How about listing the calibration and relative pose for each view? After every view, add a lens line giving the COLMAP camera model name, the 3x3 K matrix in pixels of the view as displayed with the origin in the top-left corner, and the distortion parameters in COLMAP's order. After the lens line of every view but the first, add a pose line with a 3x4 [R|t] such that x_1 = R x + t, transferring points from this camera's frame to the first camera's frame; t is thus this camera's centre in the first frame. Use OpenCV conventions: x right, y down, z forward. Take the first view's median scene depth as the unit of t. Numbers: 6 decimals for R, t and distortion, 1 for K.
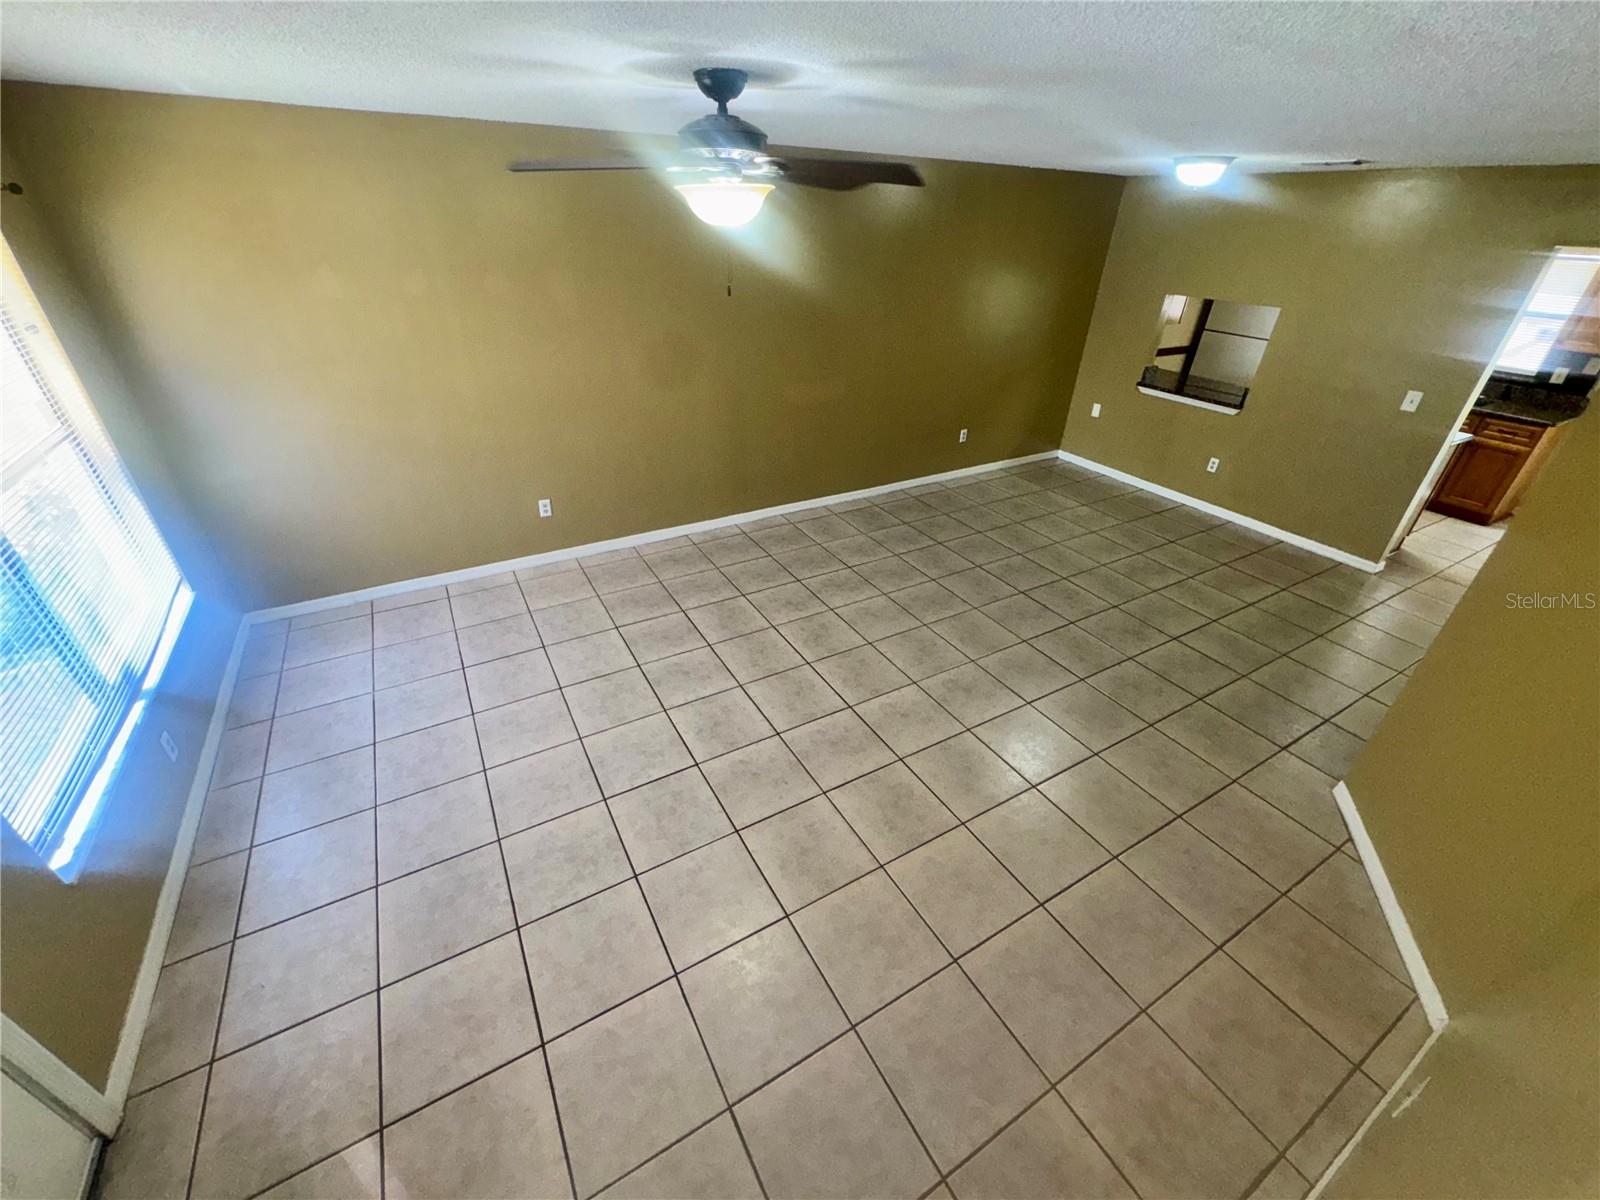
lens RADIAL K [[643.5, 0, 798.4], [0, 643.5, 596.9], [0, 0, 1]] dist [0.001474, 0.000222]
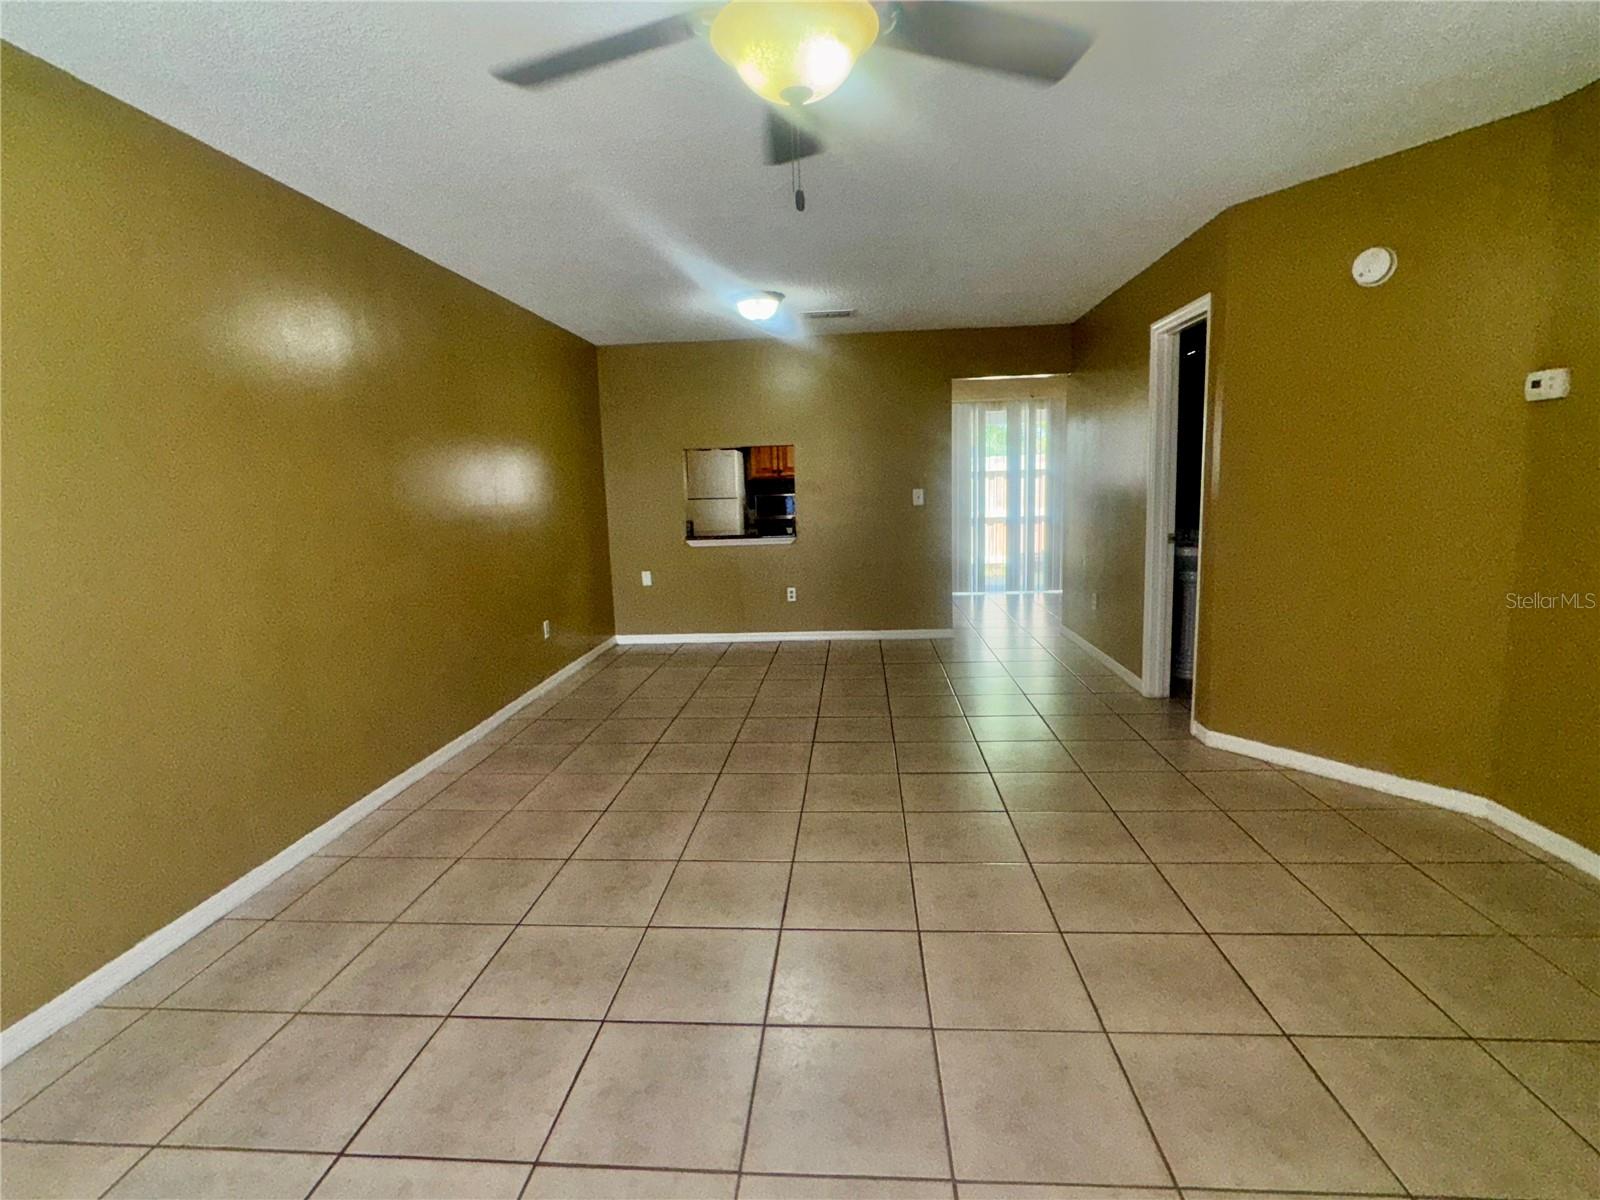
lens RADIAL K [[769.6, 0, 798.7], [0, 769.6, 593.9], [0, 0, 1]] dist [-0.000851, 0.000001]
pose [[0.564265, -0.166214, 0.808689, -0.312670], [0.466312, 0.872481, -0.146045, -0.029234], [-0.681291, 0.459510, 0.569818, 0.331925]]
